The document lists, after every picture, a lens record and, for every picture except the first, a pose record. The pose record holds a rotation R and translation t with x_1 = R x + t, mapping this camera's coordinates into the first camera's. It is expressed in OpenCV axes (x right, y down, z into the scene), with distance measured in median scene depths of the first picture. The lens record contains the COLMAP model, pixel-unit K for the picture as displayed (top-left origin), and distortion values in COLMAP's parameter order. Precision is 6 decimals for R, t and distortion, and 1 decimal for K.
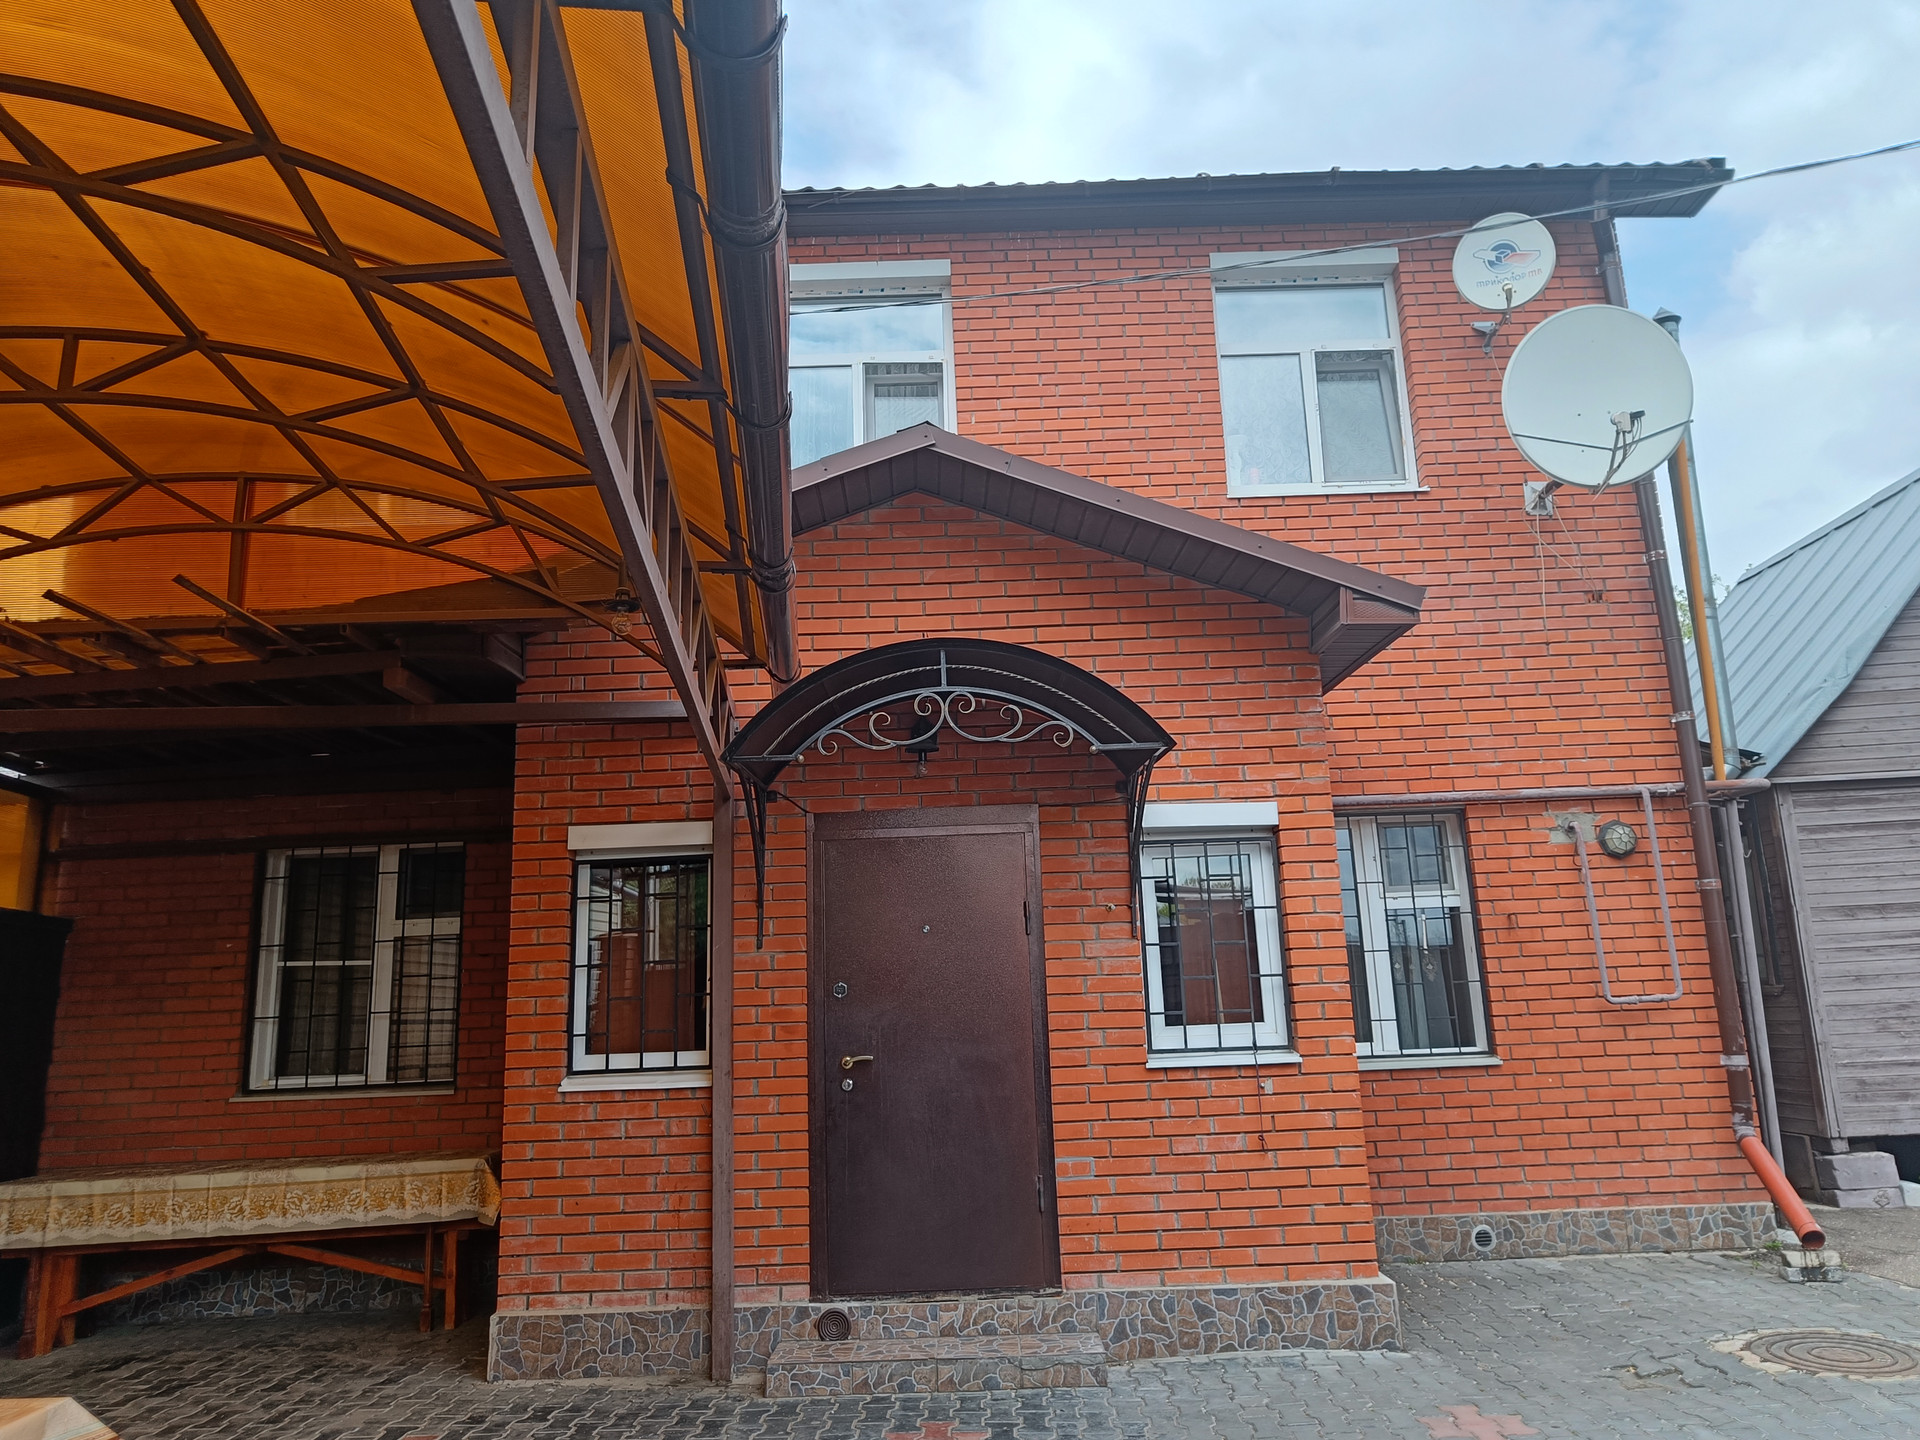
lens RADIAL K [[1364.7, 0, 987.2], [0, 1364.7, 707.1], [0, 0, 1]] dist [0.036770, -0.042290]
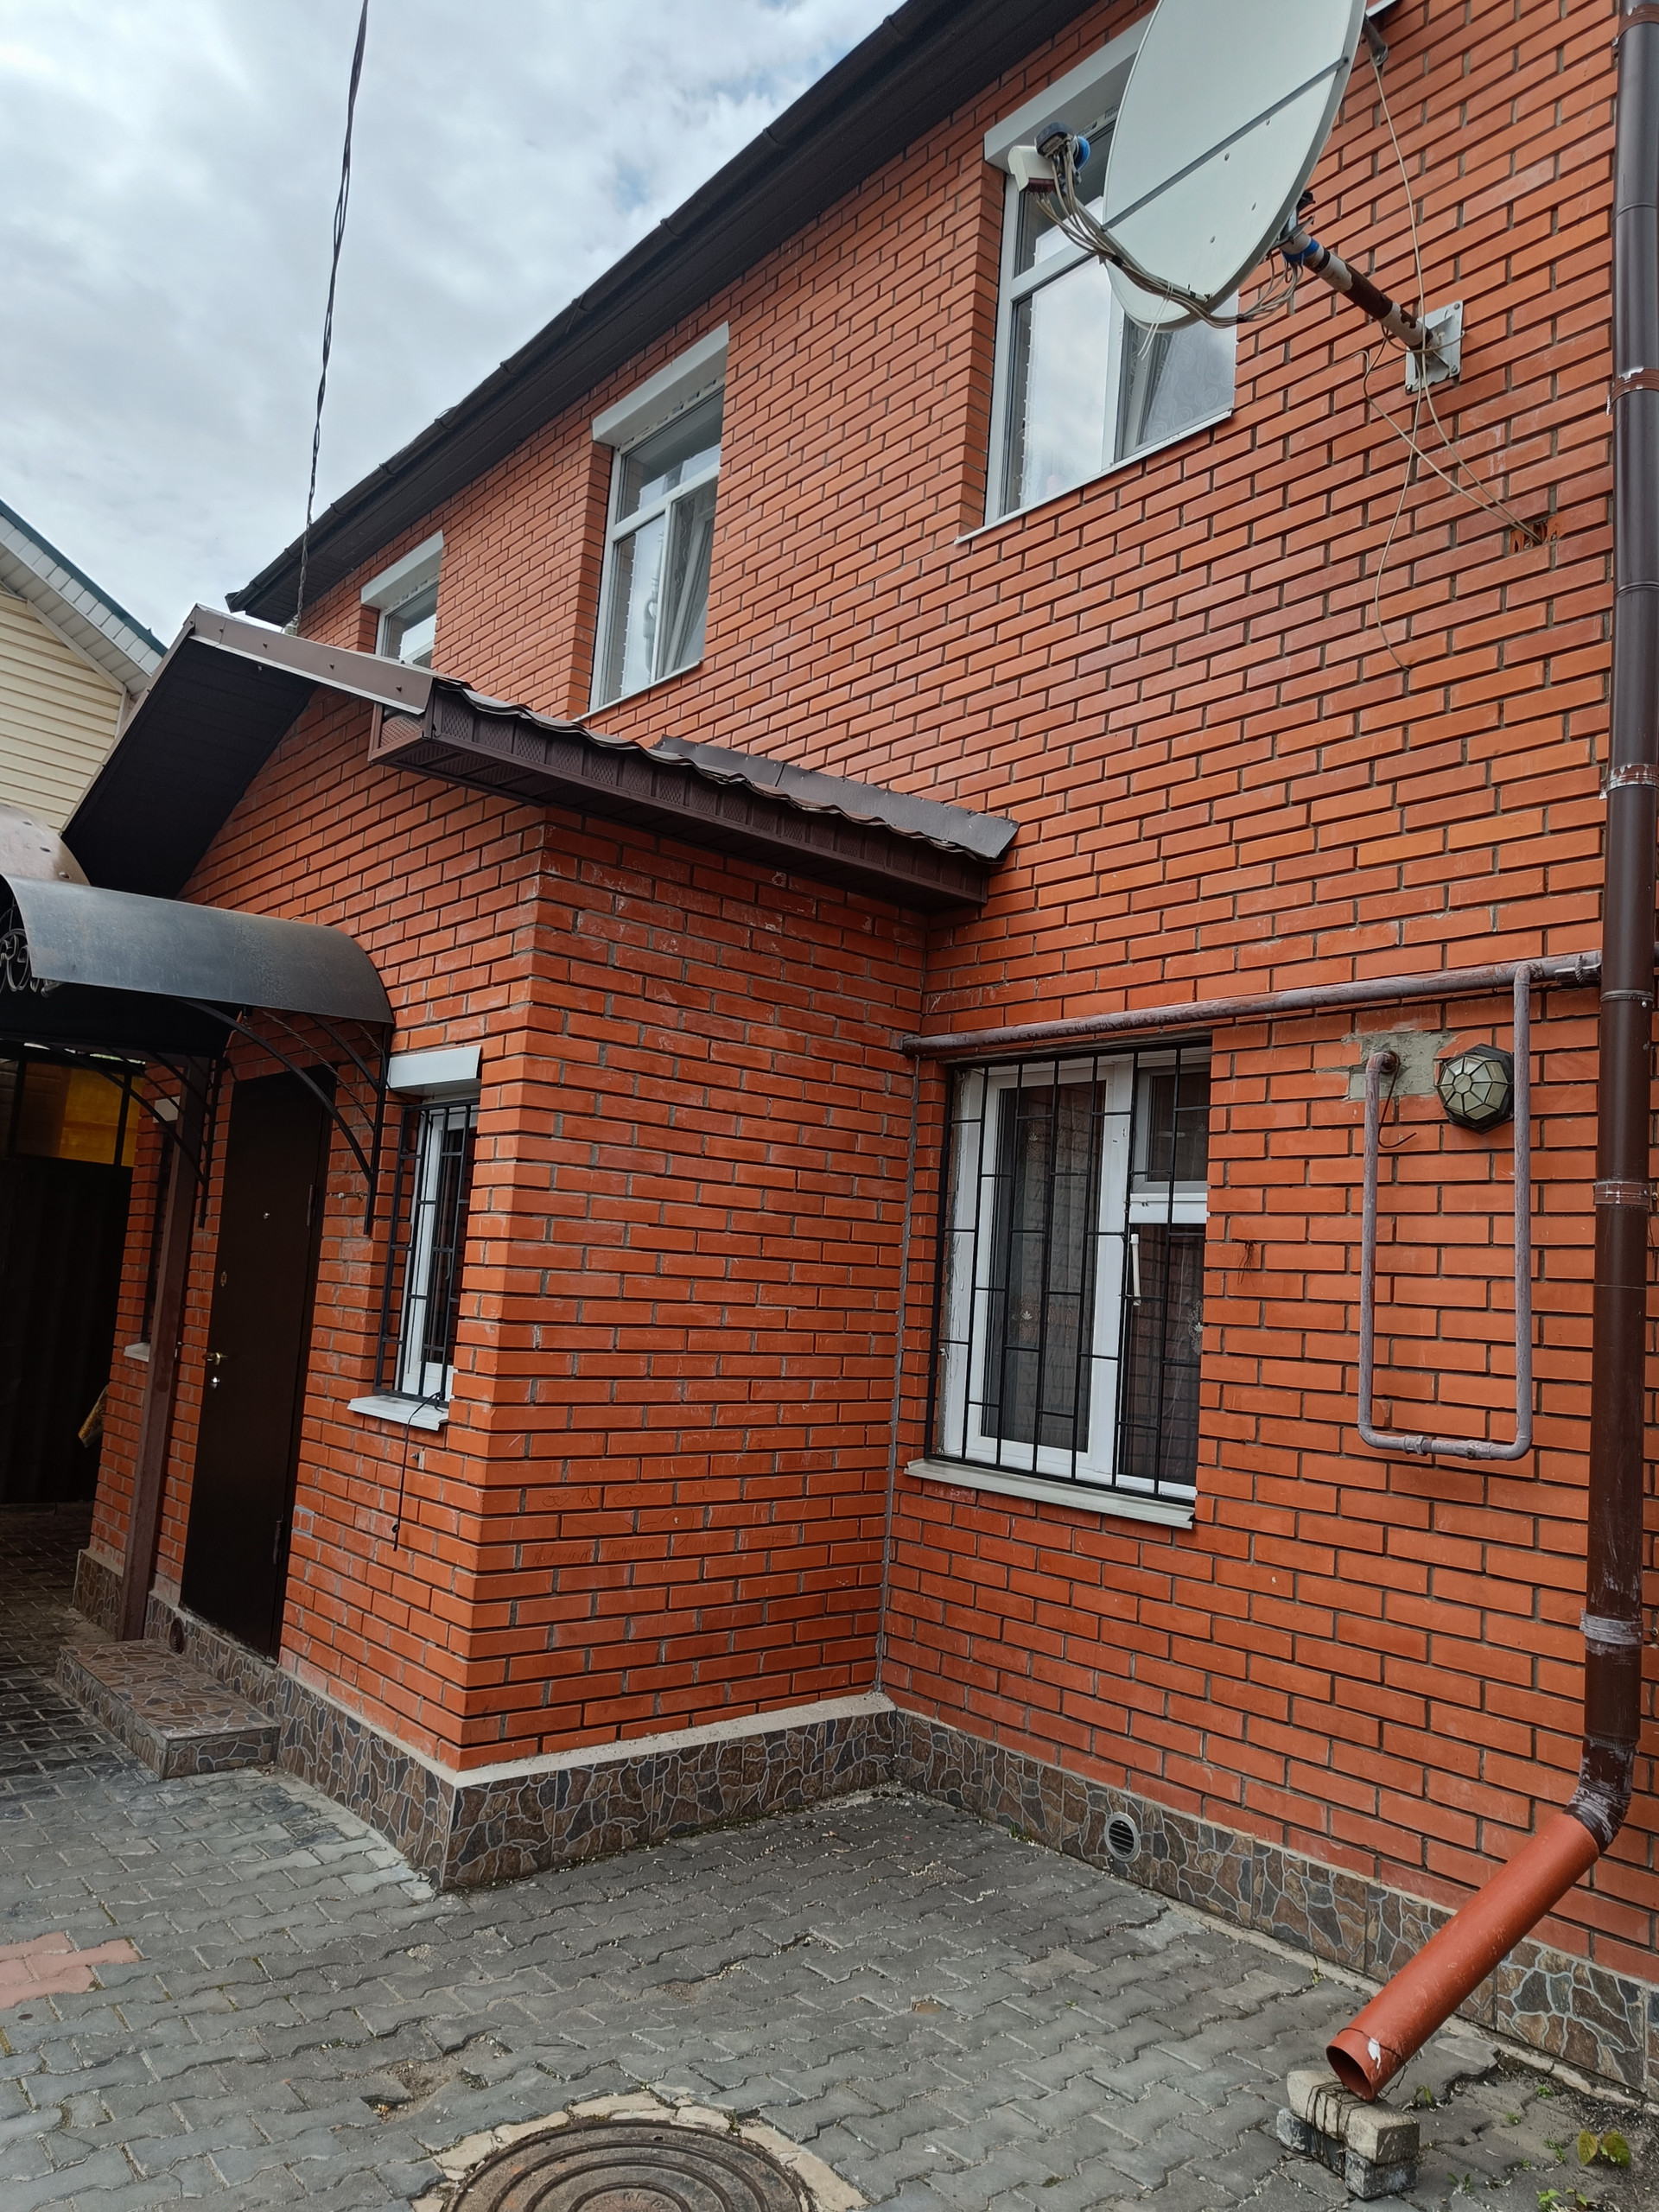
lens RADIAL K [[1572.2, 0, 830.3], [0, 1572.2, 1113.2], [0, 0, 1]] dist [0.036770, -0.042290]
pose [[0.625985, -0.009429, -0.779778, 0.714790], [0.081700, 0.995217, 0.053553, 0.059257], [0.775544, -0.097232, 0.623761, 0.513581]]
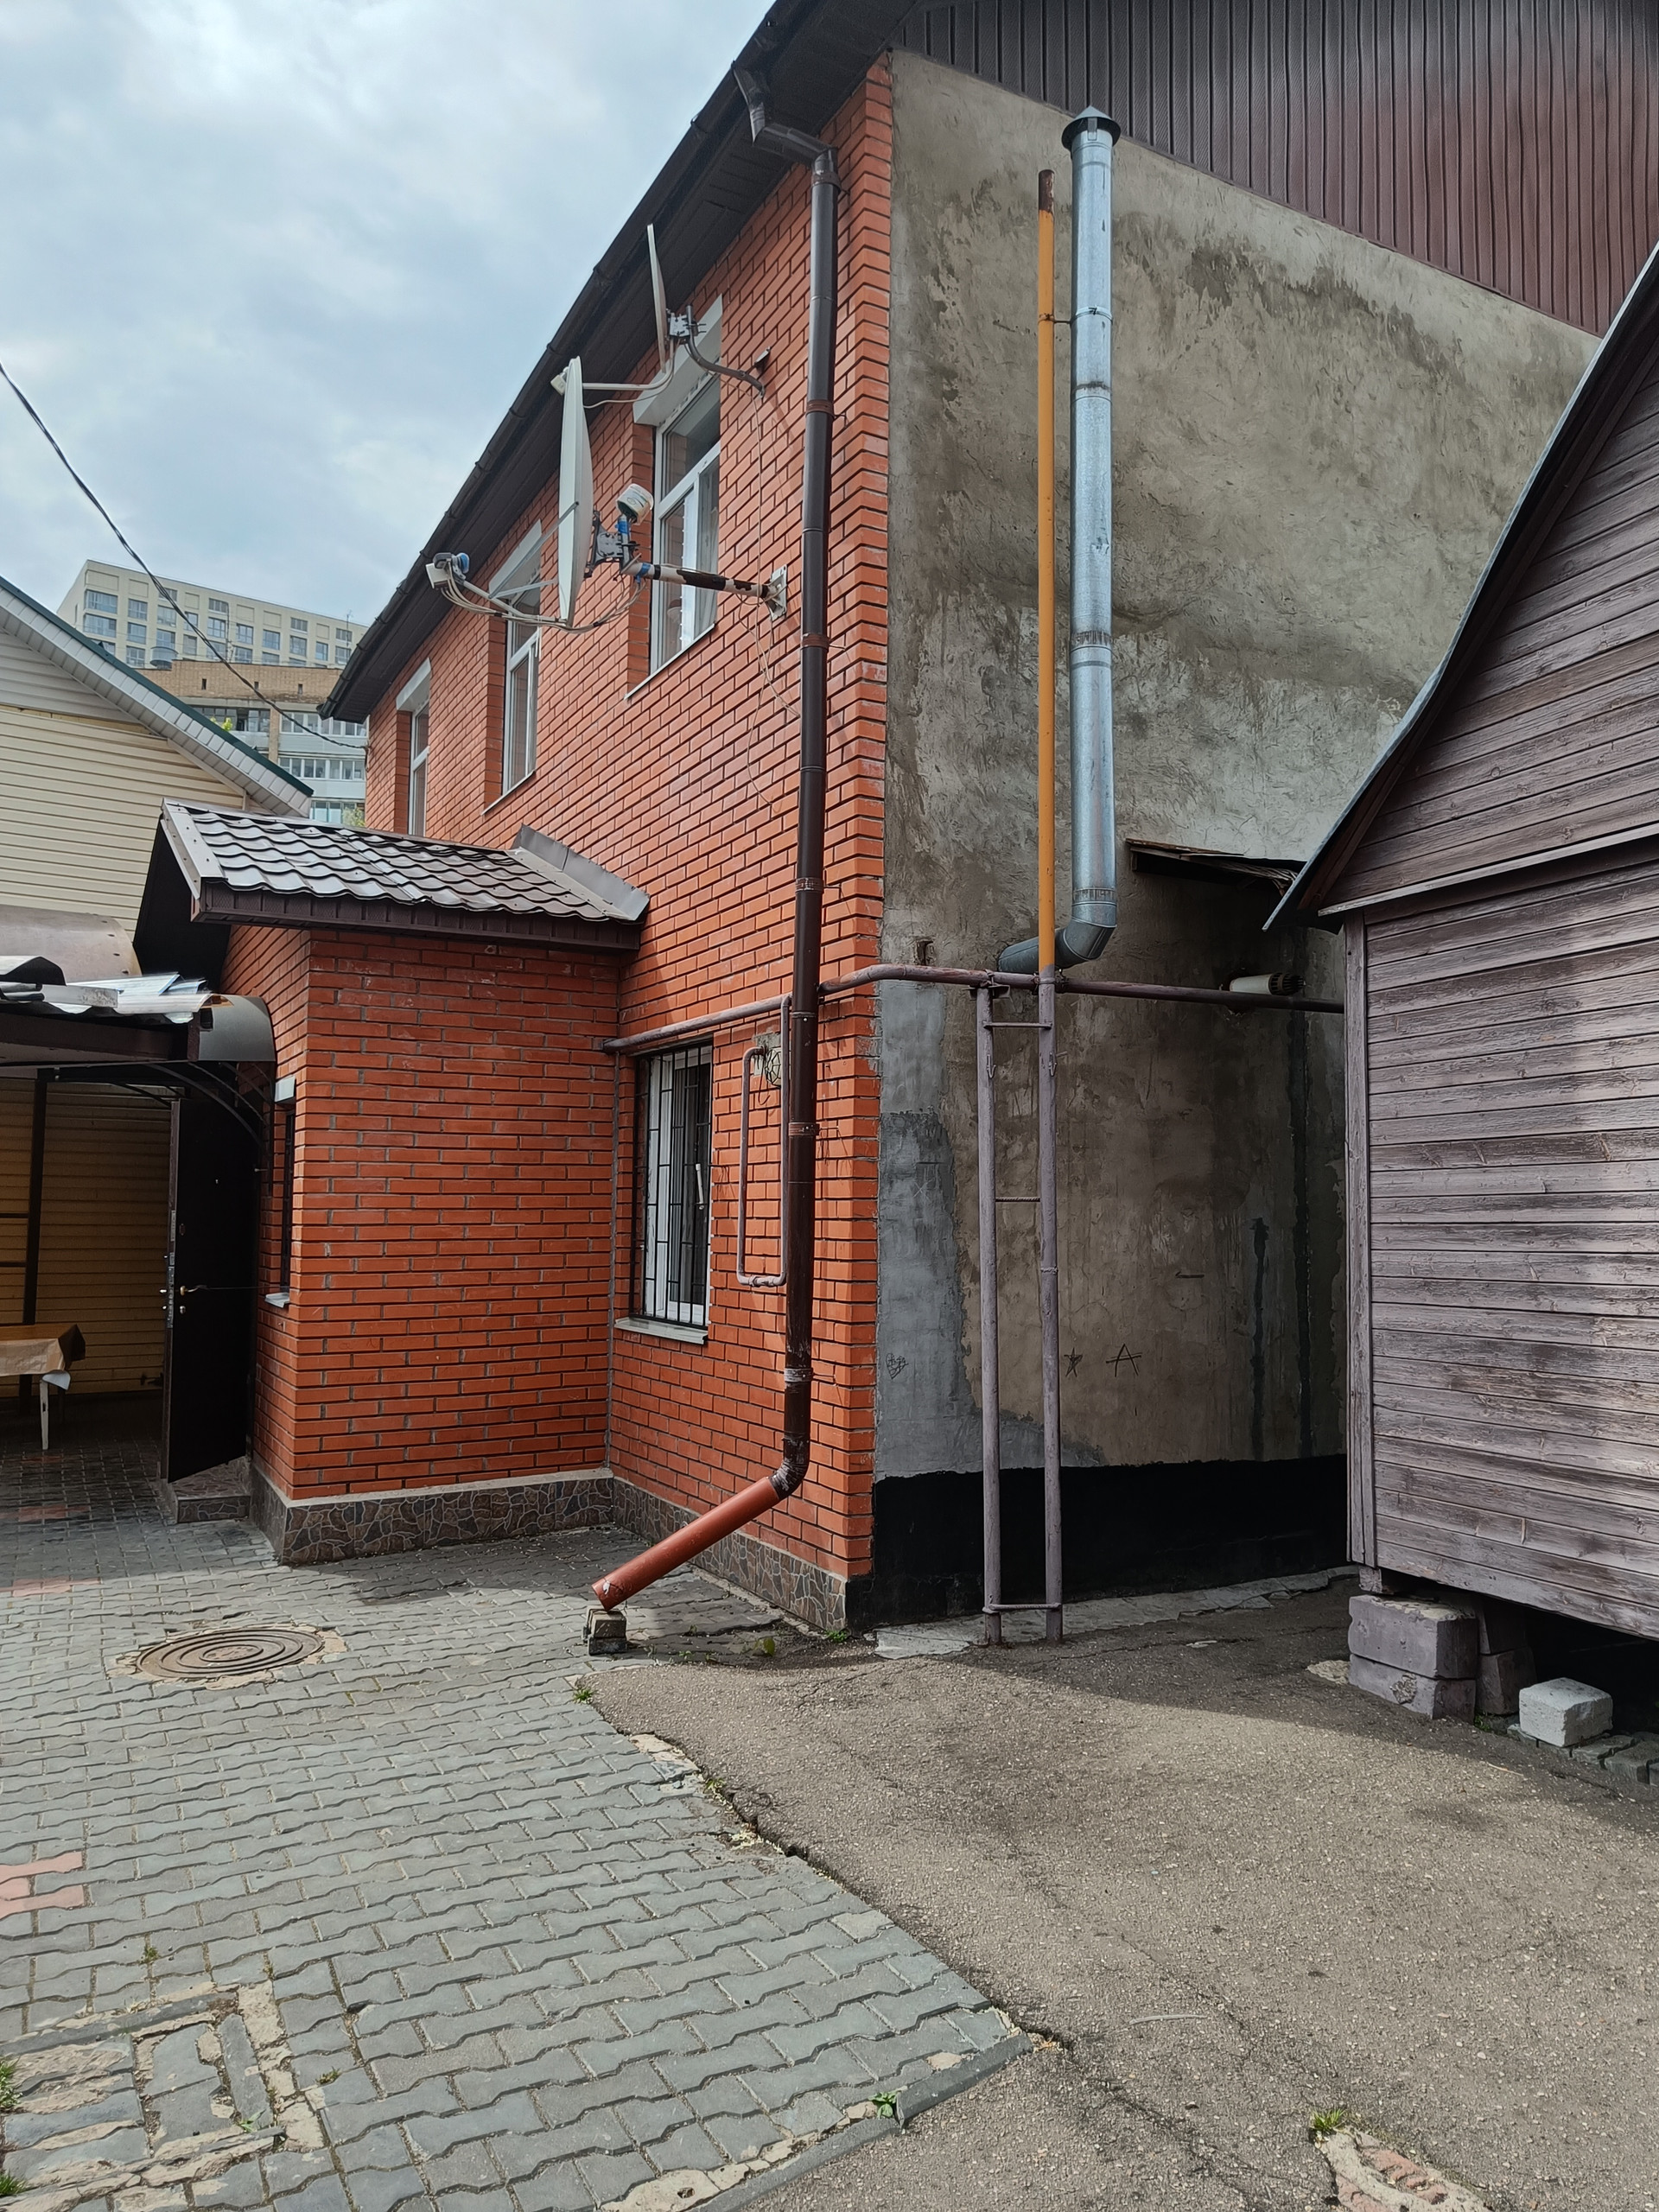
lens RADIAL K [[1546.8, 0, 824.2], [0, 1546.8, 1117.1], [0, 0, 1]] dist [0.019278, -0.005929]
pose [[0.465708, -0.012640, -0.884848, 1.181050], [0.167795, 0.983020, 0.074270, 0.063722], [0.868885, -0.183062, 0.459922, 0.625055]]
